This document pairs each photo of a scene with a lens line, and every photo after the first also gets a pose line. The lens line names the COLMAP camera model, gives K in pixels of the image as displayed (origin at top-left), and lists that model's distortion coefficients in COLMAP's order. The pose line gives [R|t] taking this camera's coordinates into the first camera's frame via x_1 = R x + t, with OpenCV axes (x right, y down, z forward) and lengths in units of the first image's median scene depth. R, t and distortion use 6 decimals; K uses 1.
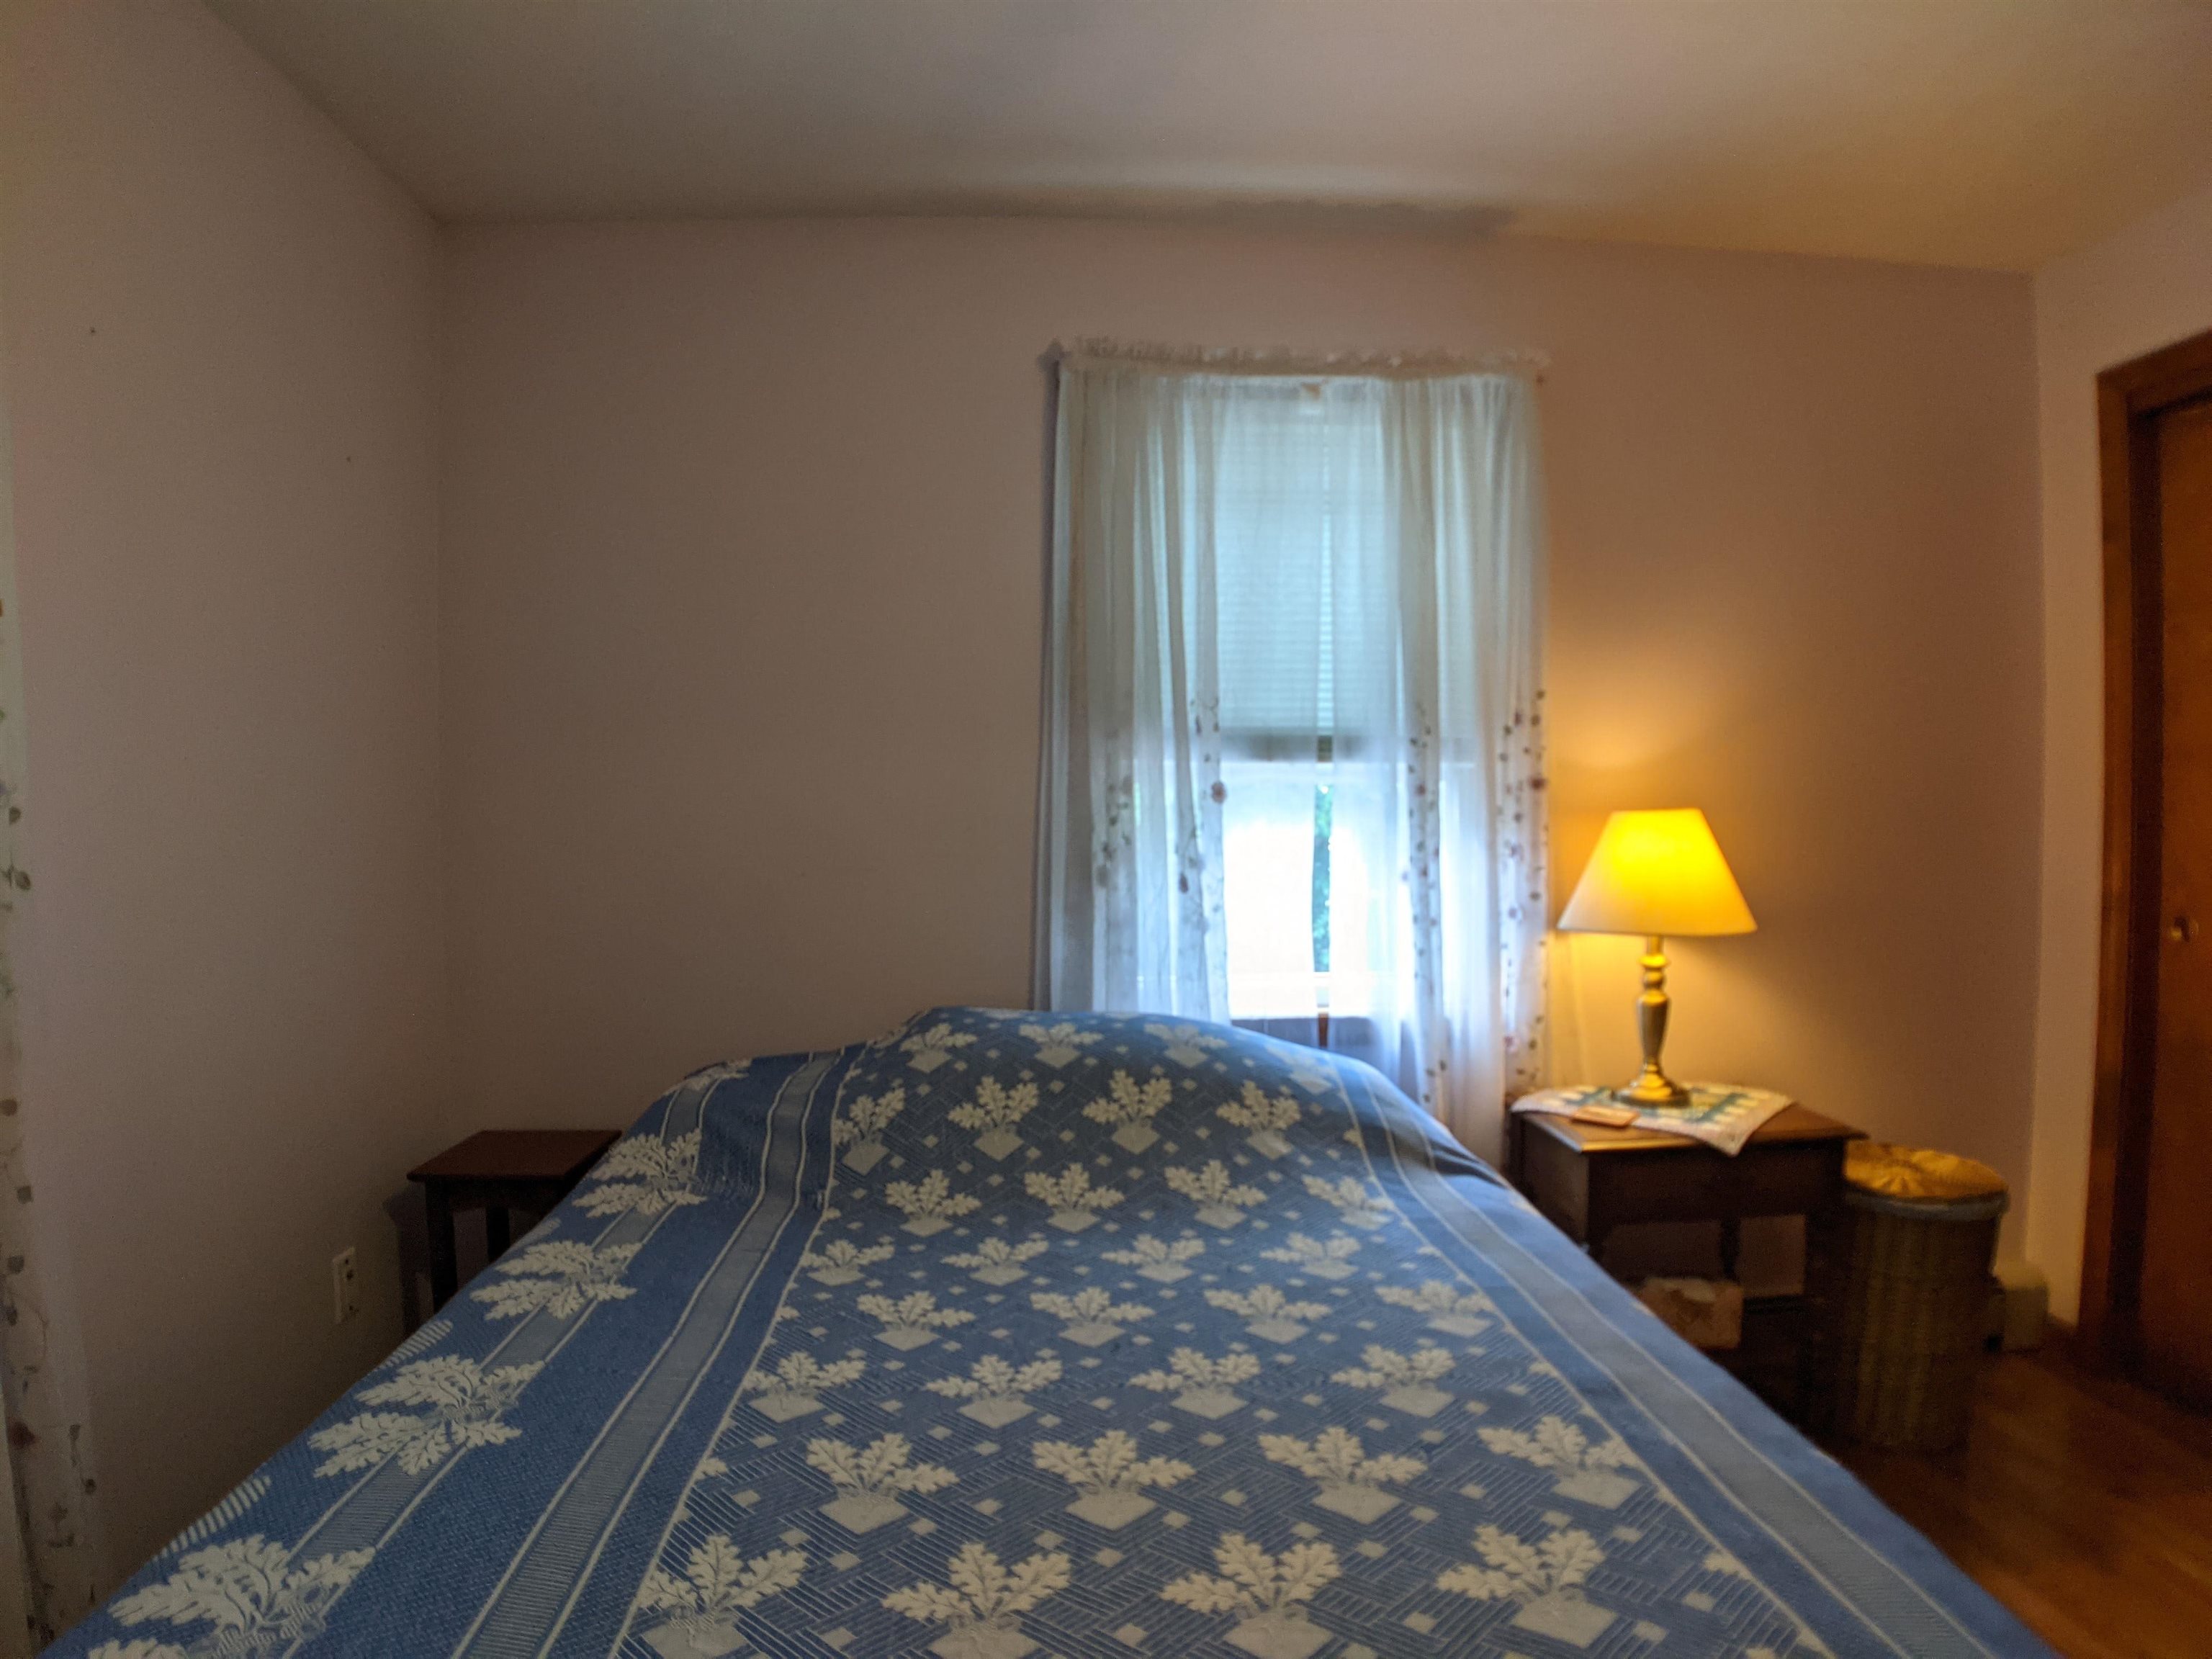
lens RADIAL K [[1222.3, 0, 1094.1], [0, 1222.3, 851.7], [0, 0, 1]] dist [-0.038330, -0.030067]
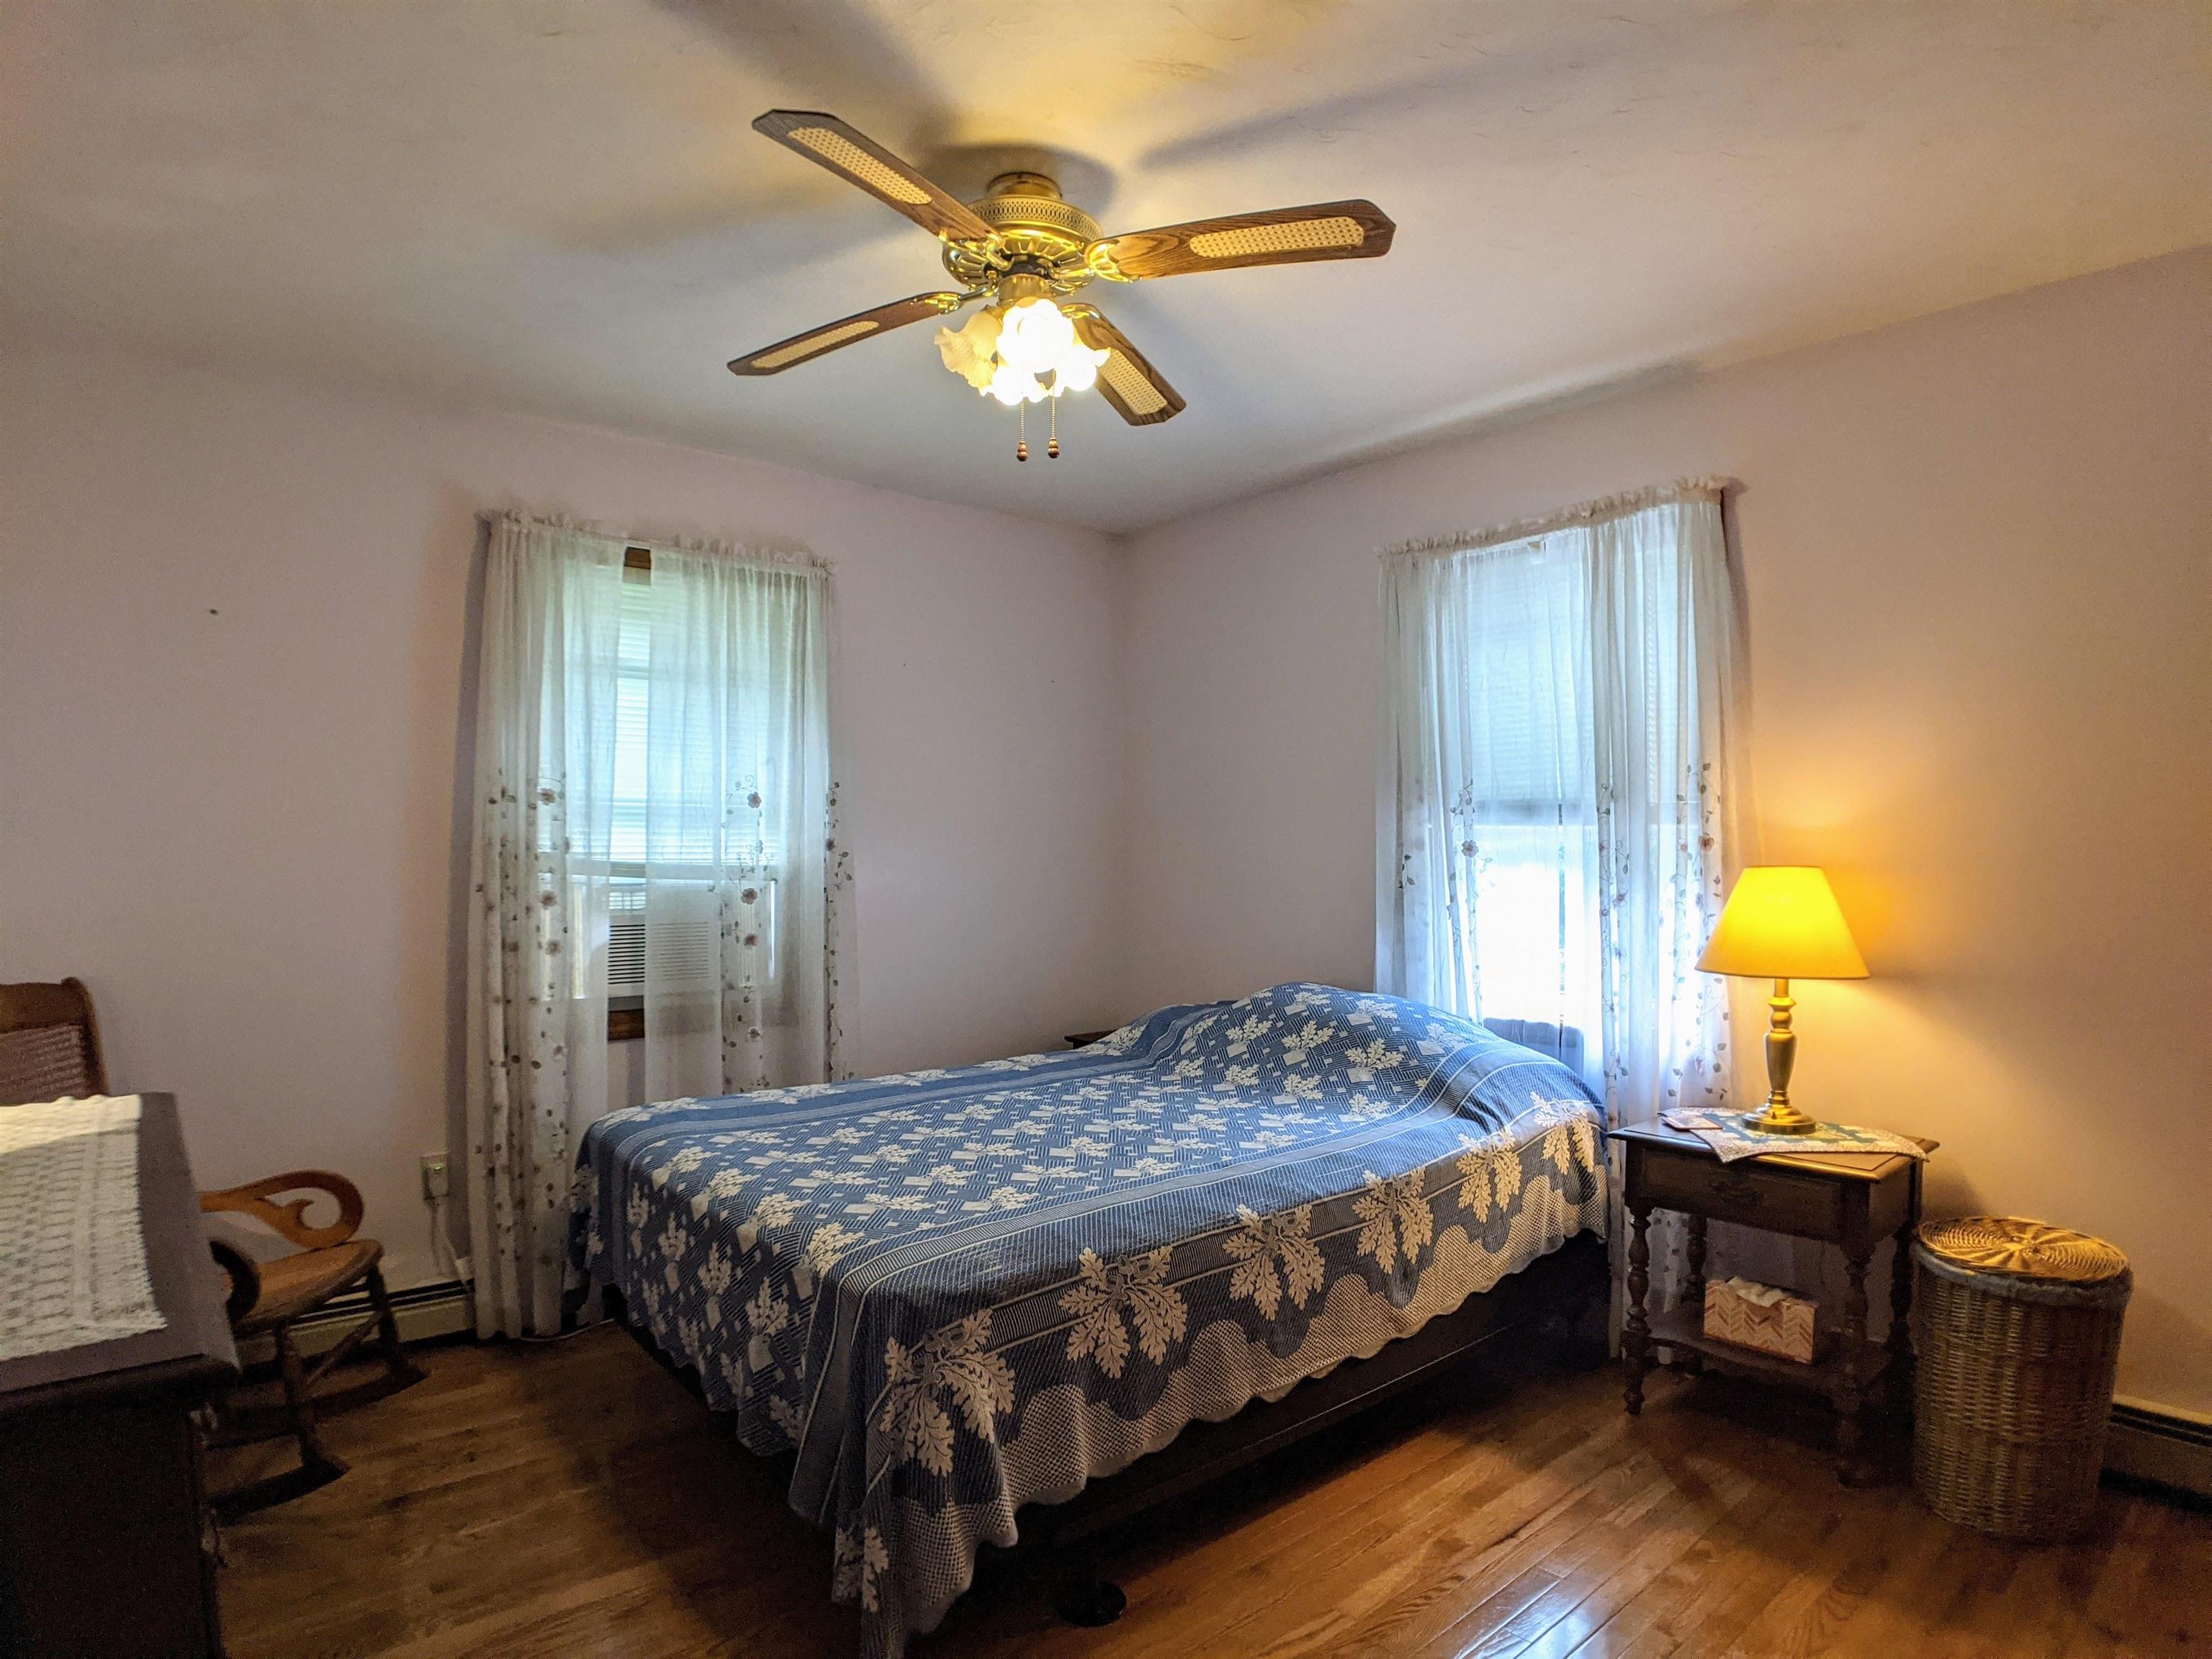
lens RADIAL K [[1222.3, 0, 1094.1], [0, 1222.3, 851.7], [0, 0, 1]] dist [-0.038330, -0.030067]
pose [[0.596720, 0.013399, -0.802337, 0.971435], [-0.039551, 0.999136, -0.012729, -0.008462], [0.801474, 0.039329, 0.596735, -0.173280]]
